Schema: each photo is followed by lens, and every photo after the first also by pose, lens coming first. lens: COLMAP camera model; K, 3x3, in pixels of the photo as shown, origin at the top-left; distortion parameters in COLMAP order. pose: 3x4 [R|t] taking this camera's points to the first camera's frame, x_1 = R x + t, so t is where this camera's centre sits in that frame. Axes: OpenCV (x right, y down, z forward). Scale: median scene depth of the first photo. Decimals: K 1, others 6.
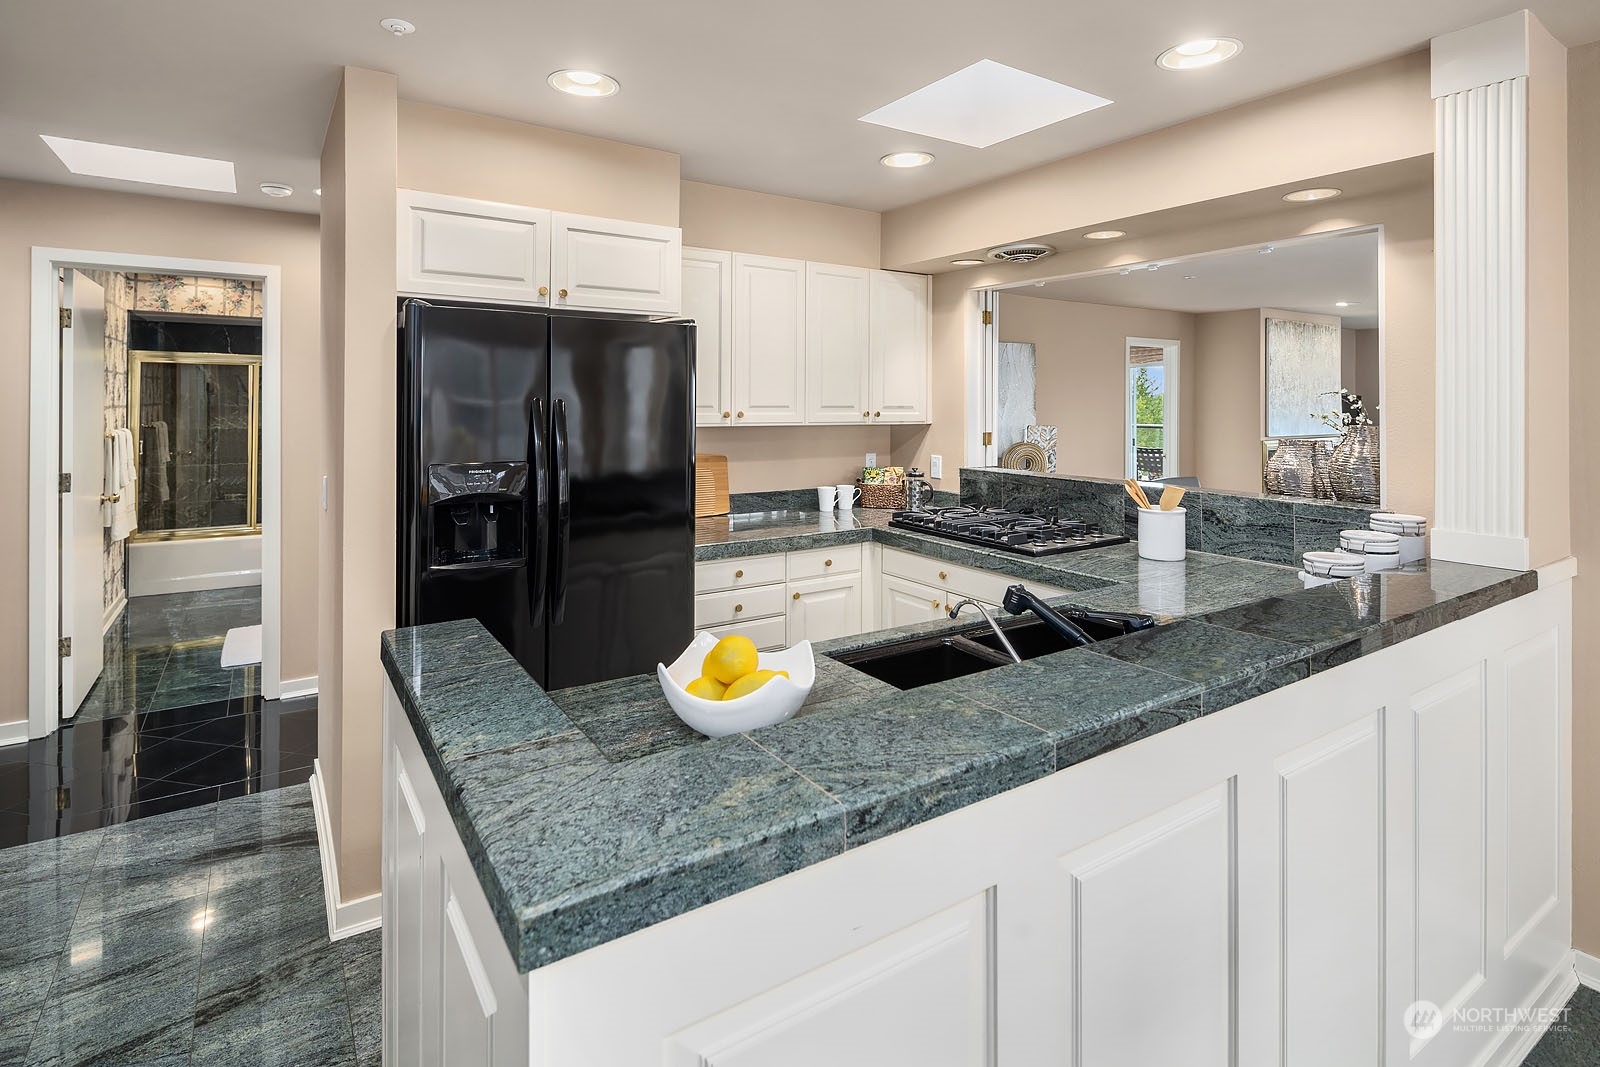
lens RADIAL K [[773.0, 0, 773.6], [0, 773.0, 401.1], [0, 0, 1]] dist [-0.001598, -0.000230]
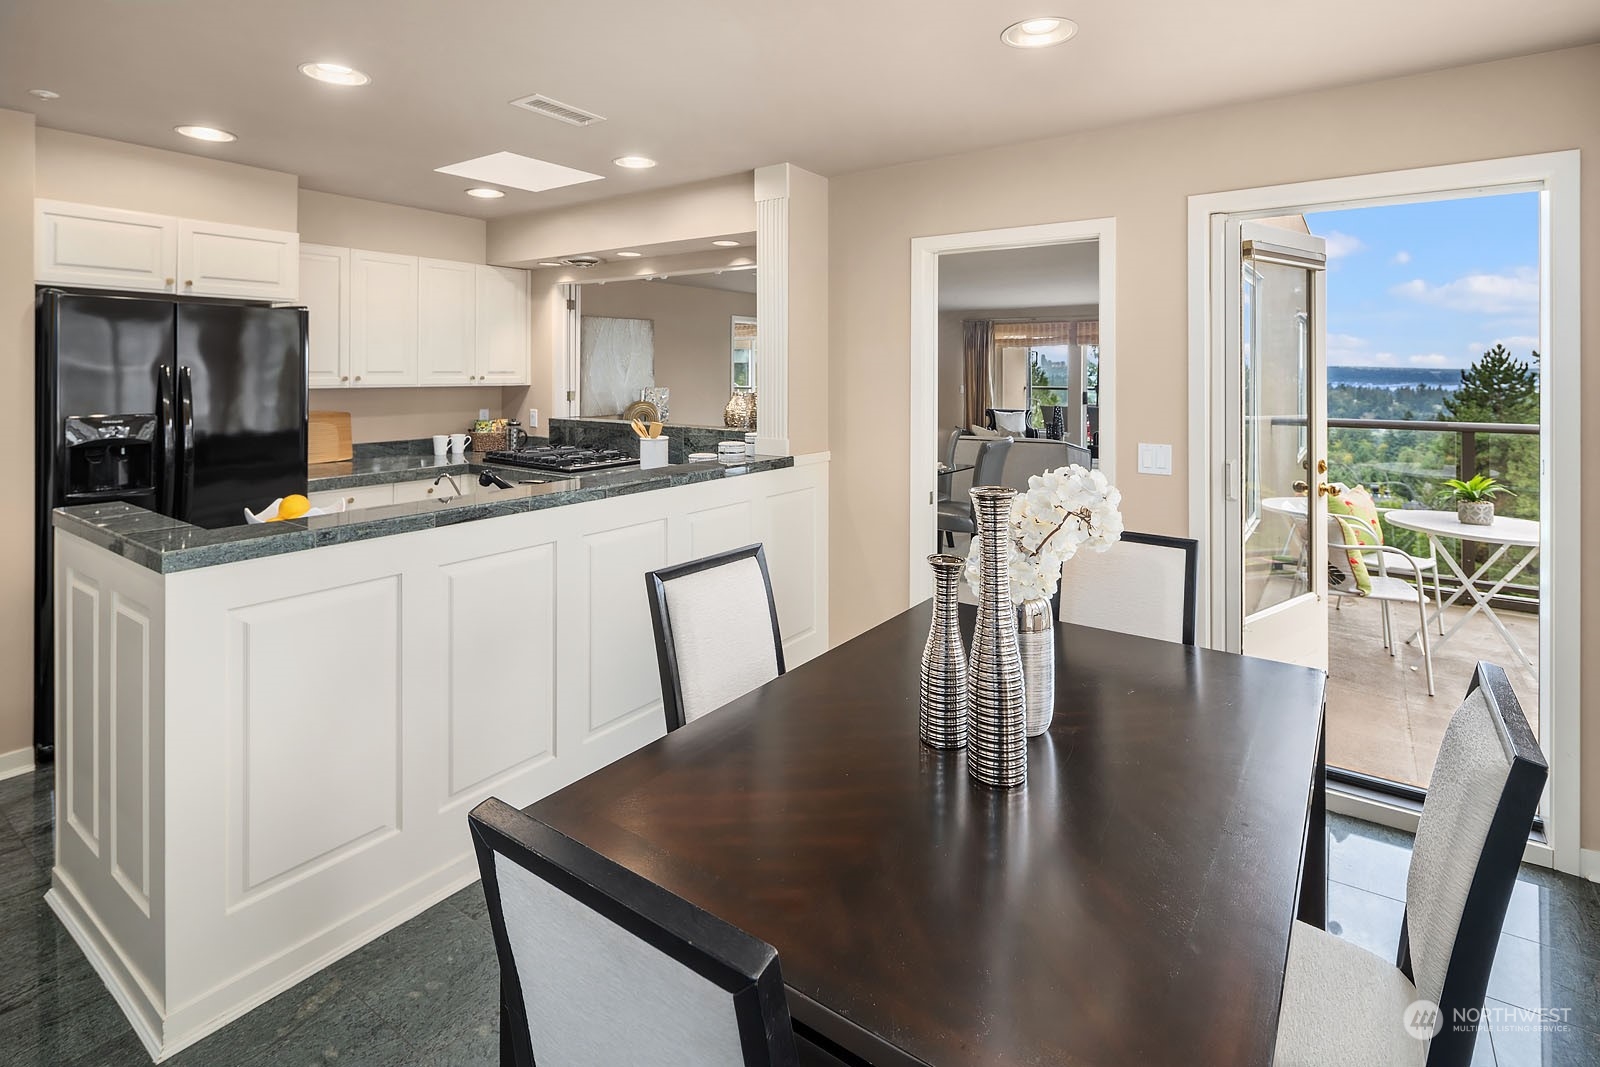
lens RADIAL K [[786.0, 0, 768.5], [0, 786.0, 369.6], [0, 0, 1]] dist [0.000580, -0.008184]
pose [[0.934932, -0.001084, 0.354826, 0.128608], [-0.000088, 0.999995, 0.003285, -0.000964], [-0.354827, -0.003103, 0.934927, -0.433921]]
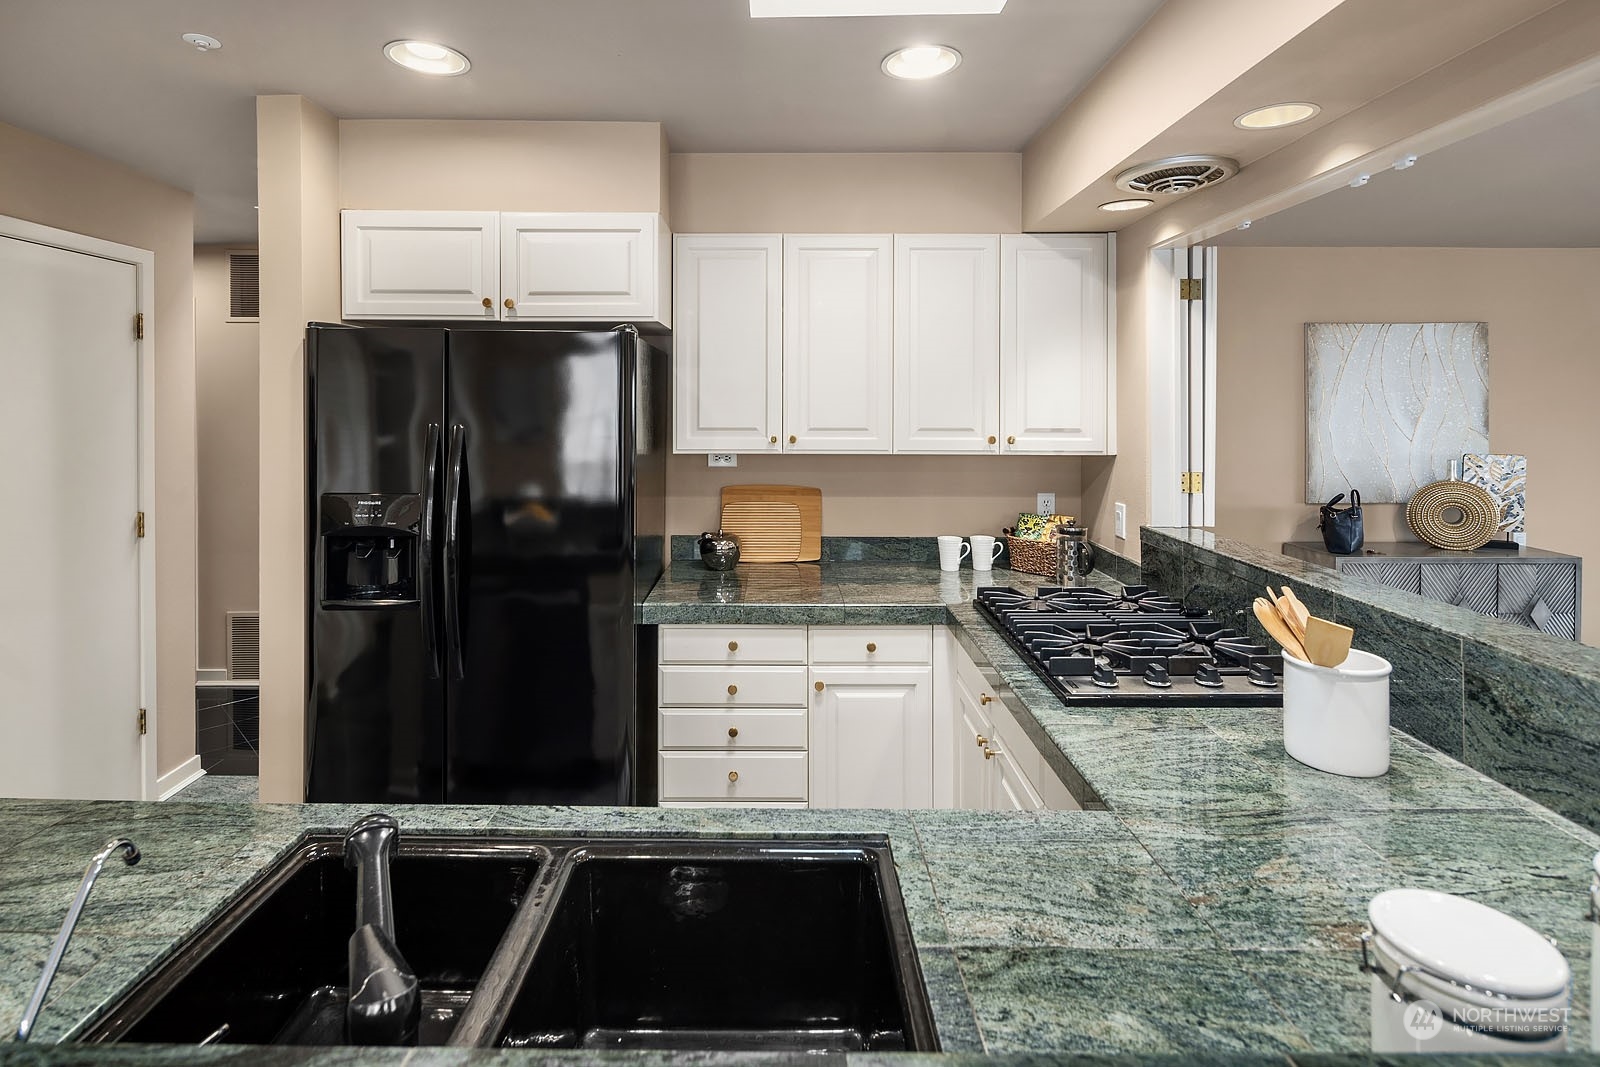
lens RADIAL K [[783.4, 0, 795.2], [0, 783.4, 408.8], [0, 0, 1]] dist [0.001980, -0.000025]
pose [[0.848776, -0.001645, -0.528750, 0.382829], [0.003261, 0.999992, 0.002123, -0.015358], [0.528743, -0.003527, 0.848775, 0.325358]]
